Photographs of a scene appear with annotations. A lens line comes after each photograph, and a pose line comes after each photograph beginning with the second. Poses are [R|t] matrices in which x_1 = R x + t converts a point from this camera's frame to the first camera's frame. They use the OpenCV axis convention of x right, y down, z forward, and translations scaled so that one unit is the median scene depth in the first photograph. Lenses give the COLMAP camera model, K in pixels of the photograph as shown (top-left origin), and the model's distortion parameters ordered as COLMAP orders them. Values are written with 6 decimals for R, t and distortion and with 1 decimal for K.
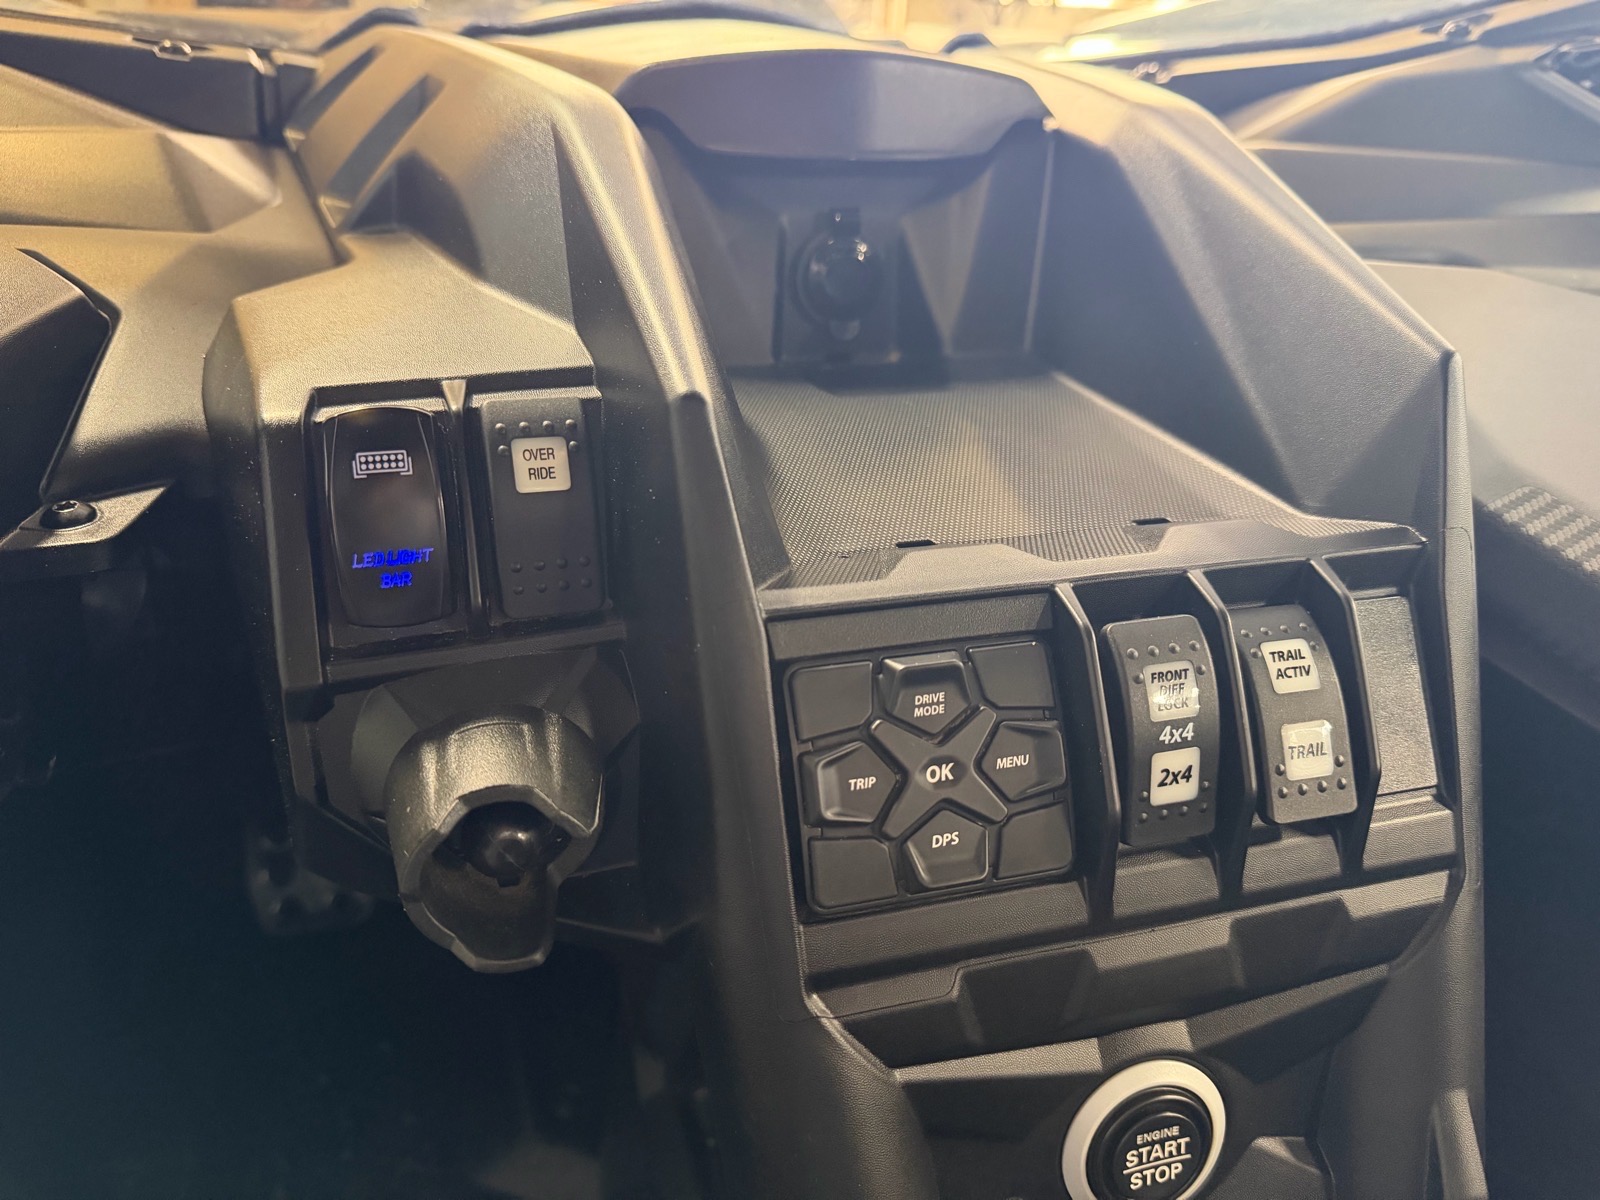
lens RADIAL K [[1201.5, 0, 796.0], [0, 1201.5, 622.9], [0, 0, 1]] dist [0.048013, -0.111811]
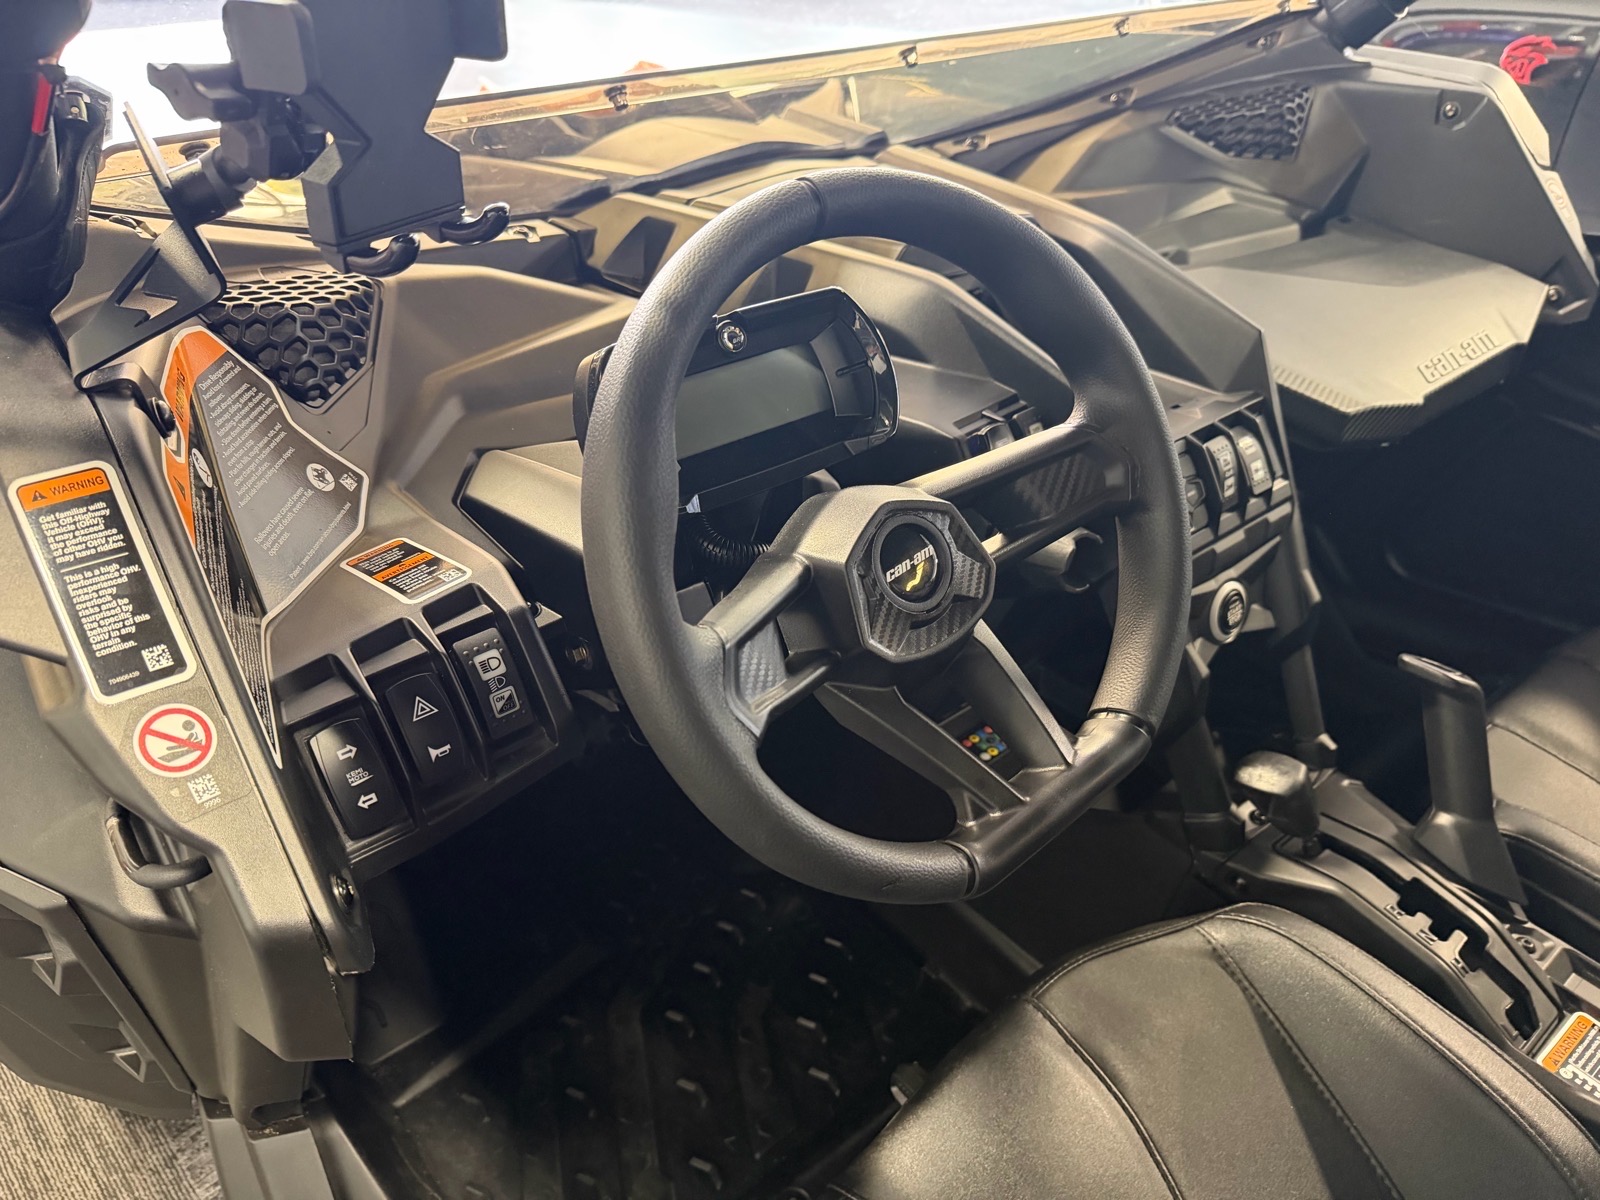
lens RADIAL K [[1144.3, 0, 800.0], [0, 1144.3, 600.0], [0, 0, 1]] dist [0.003531, -0.017422]
pose [[0.914711, -0.250817, 0.316853, -1.680096], [0.220507, 0.966848, 0.128771, -0.212657], [-0.338646, -0.047920, 0.939693, -1.398761]]
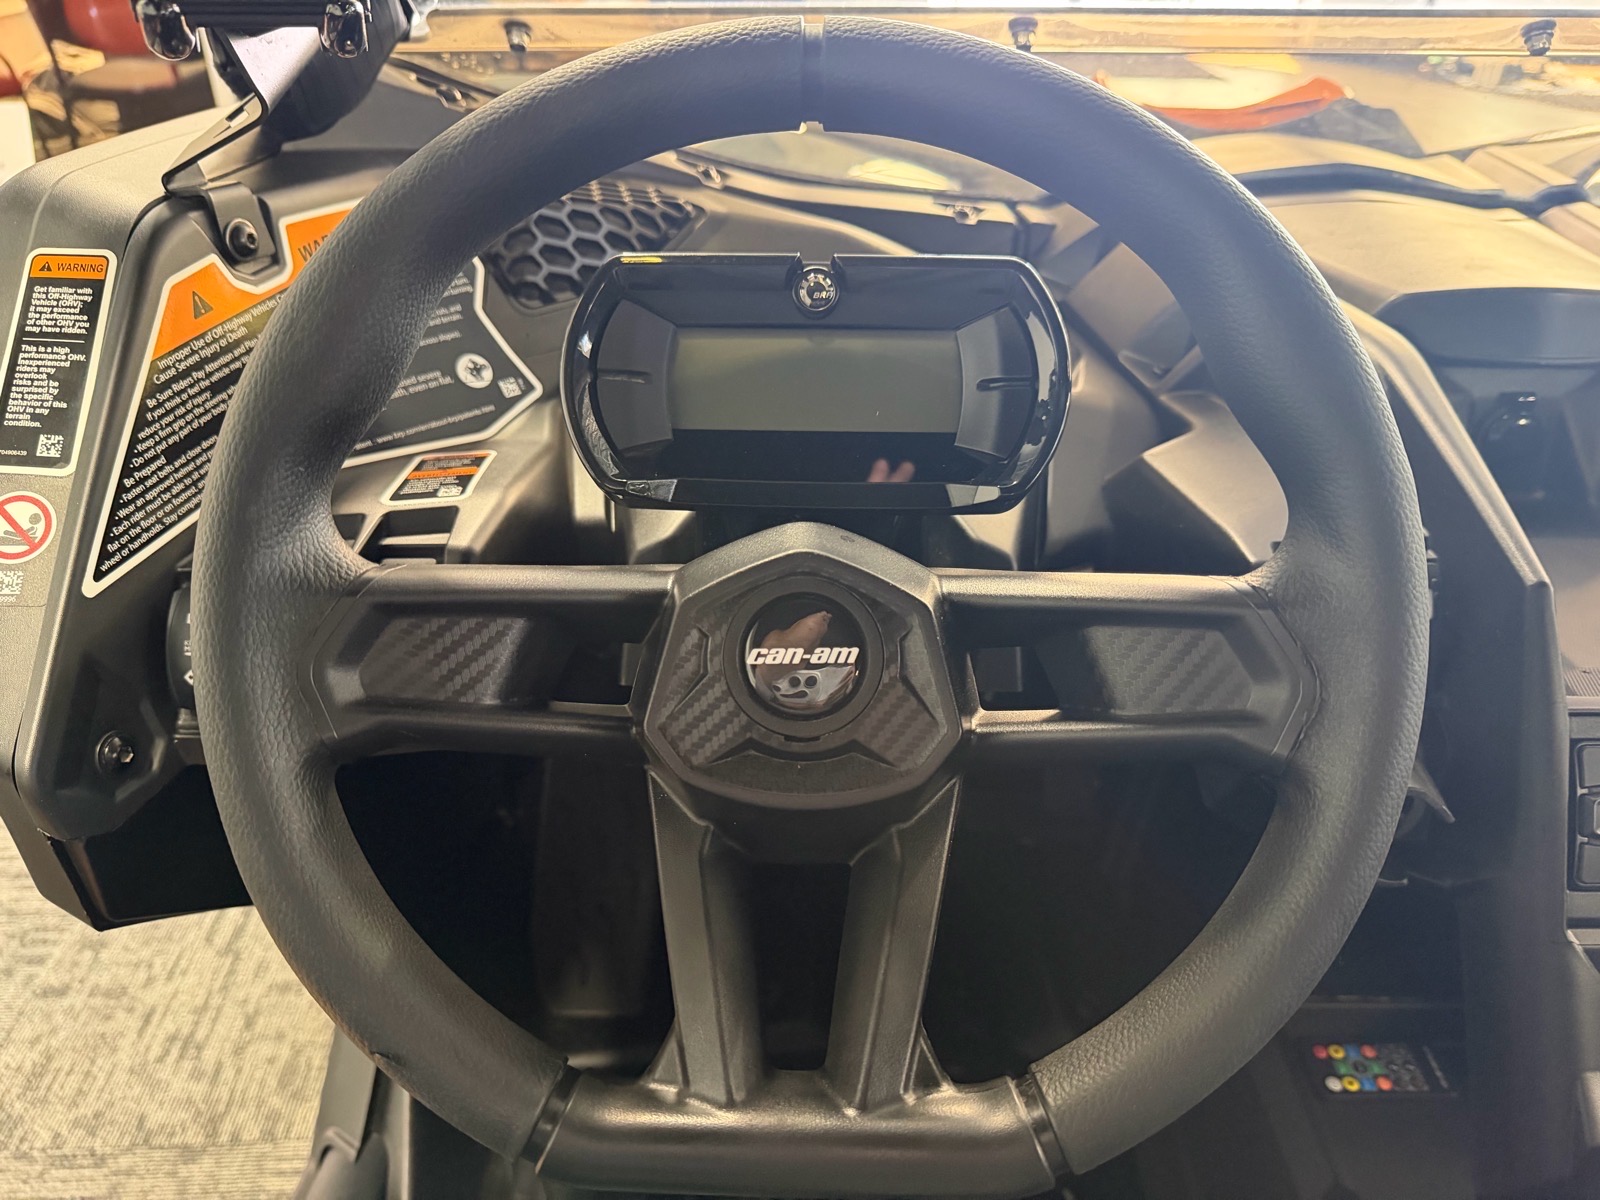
lens RADIAL K [[1167.0, 0, 800.0], [0, 1167.0, 600.0], [0, 0, 1]] dist [-0.000933, -0.031665]
pose [[0.953664, 0.118157, -0.276702, -0.578284], [-0.114186, 0.992992, 0.030482, -0.083654], [0.278364, 0.002526, 0.960472, -0.835759]]
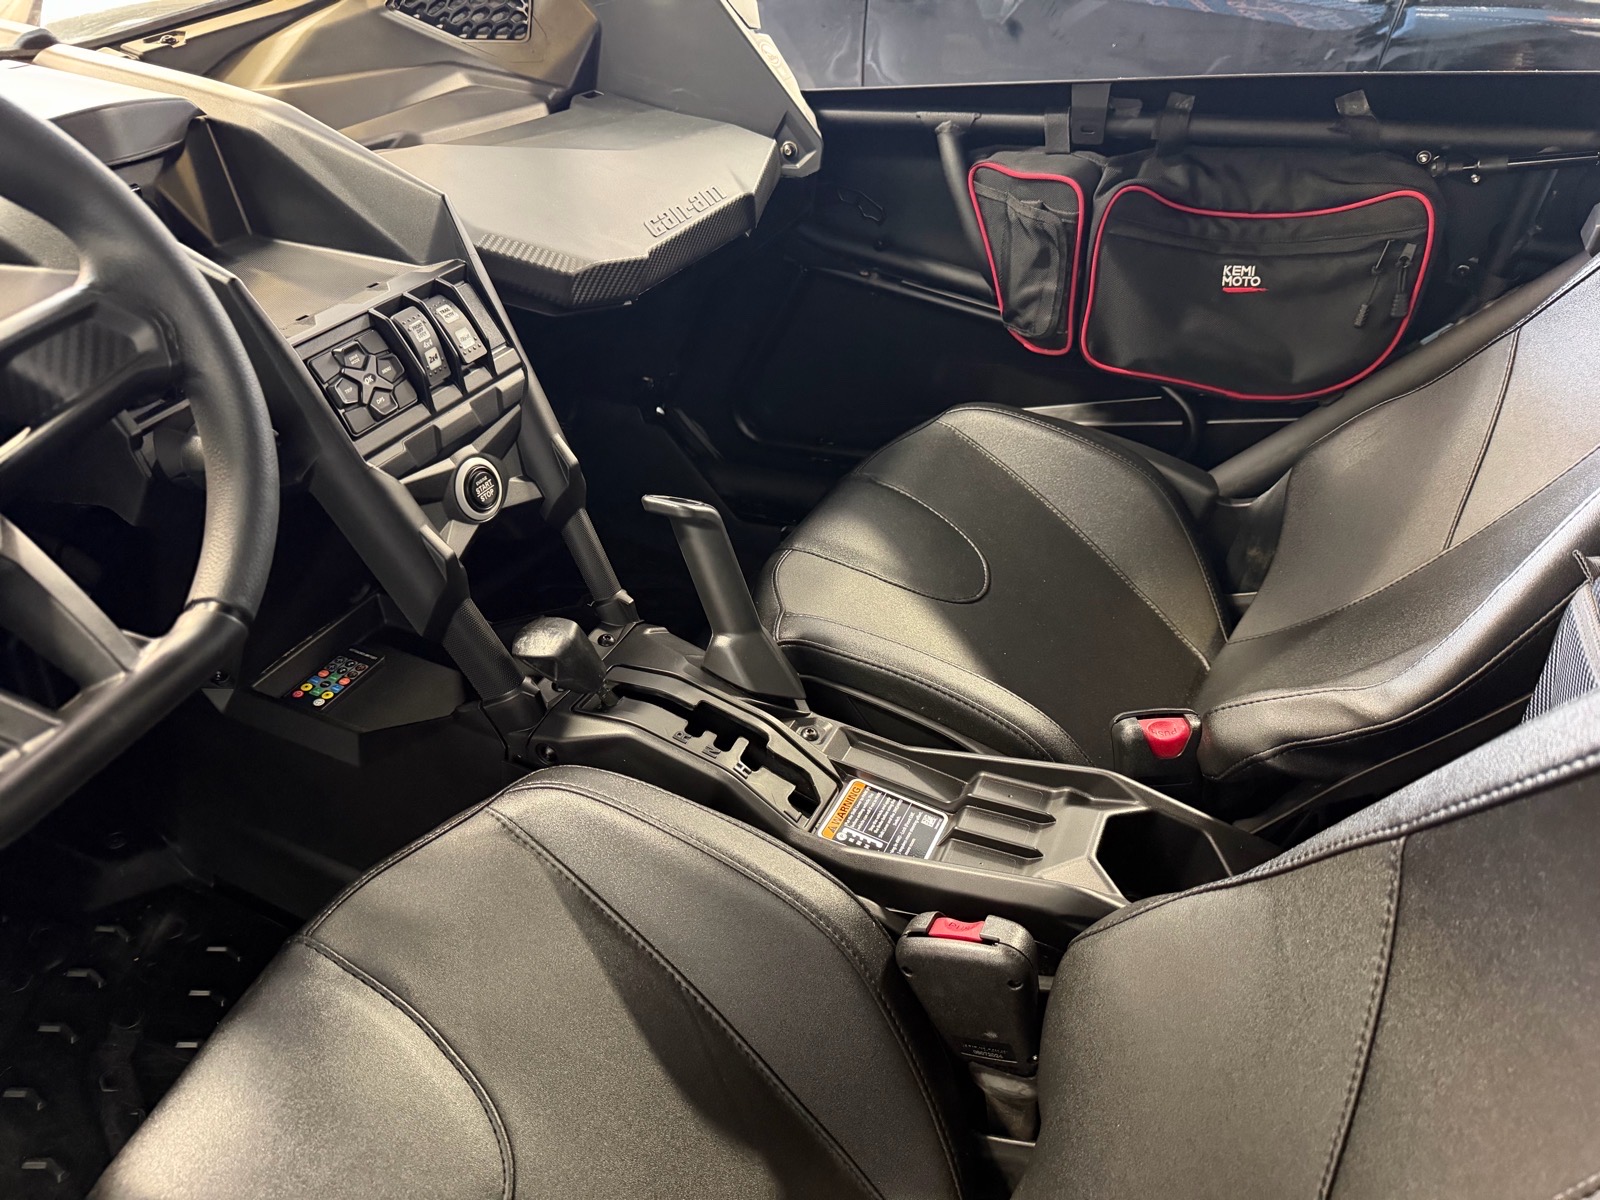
lens RADIAL K [[1123.0, 0, 780.1], [0, 1123.0, 603.0], [0, 0, 1]] dist [0.052440, -0.063192]
pose [[0.657855, -0.455959, 0.599439, -1.055621], [0.362929, 0.889329, 0.278166, 0.192147], [-0.659931, 0.034561, 0.750531, -1.620428]]
